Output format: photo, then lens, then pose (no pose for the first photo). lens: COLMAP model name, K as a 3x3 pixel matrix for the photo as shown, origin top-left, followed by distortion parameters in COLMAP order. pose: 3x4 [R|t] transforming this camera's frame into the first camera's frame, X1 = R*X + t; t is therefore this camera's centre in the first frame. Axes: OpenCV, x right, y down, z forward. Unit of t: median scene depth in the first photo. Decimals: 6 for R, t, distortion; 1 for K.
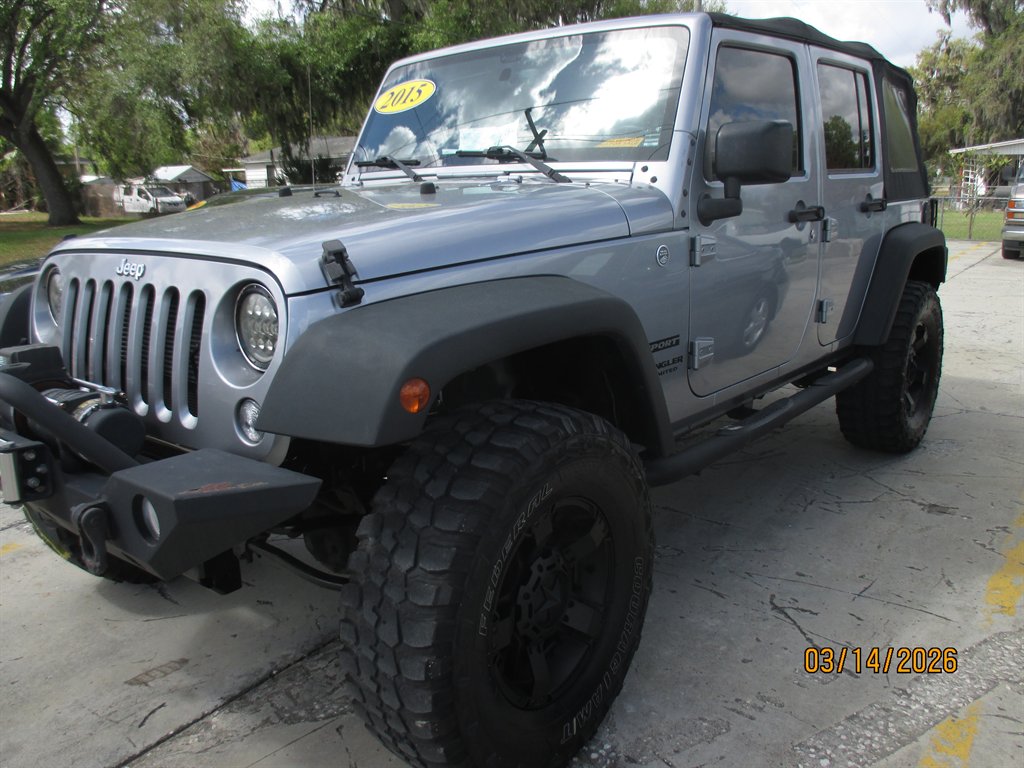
lens RADIAL K [[840.8, 0, 528.0], [0, 840.8, 372.6], [0, 0, 1]] dist [-0.030444, -0.007189]
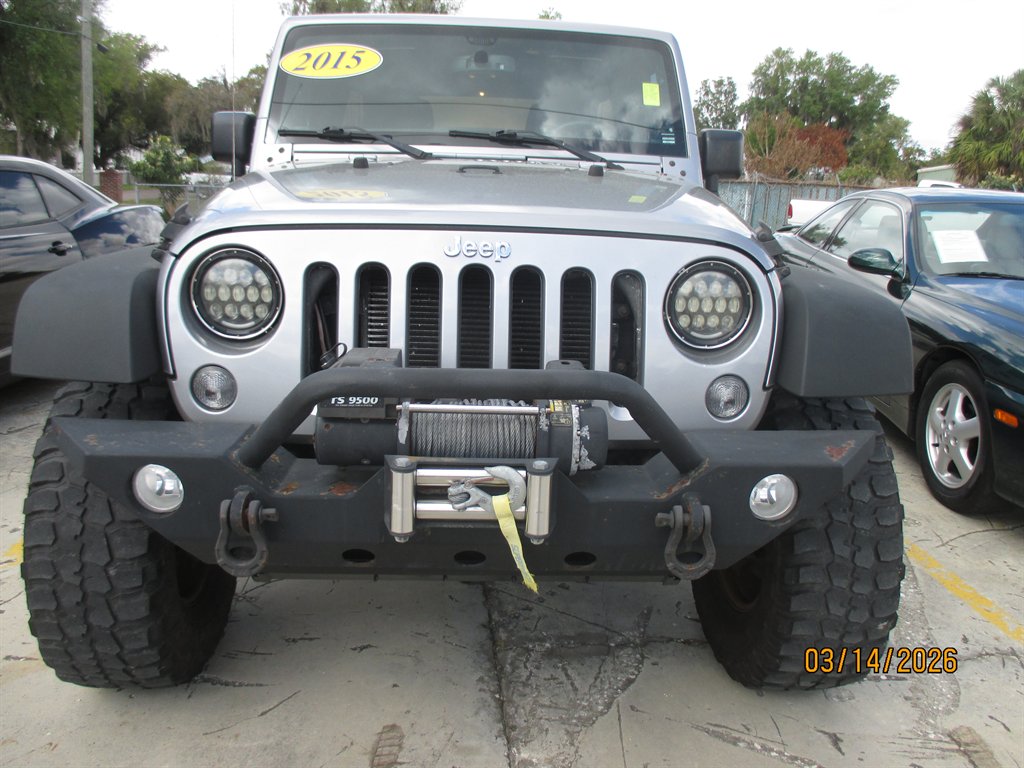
lens RADIAL K [[840.8, 0, 528.0], [0, 840.8, 372.6], [0, 0, 1]] dist [-0.030444, -0.007189]
pose [[0.742483, -0.101696, 0.662100, -0.778992], [0.097185, 0.994305, 0.043737, -0.024730], [-0.662777, 0.031872, 0.748138, 0.265389]]
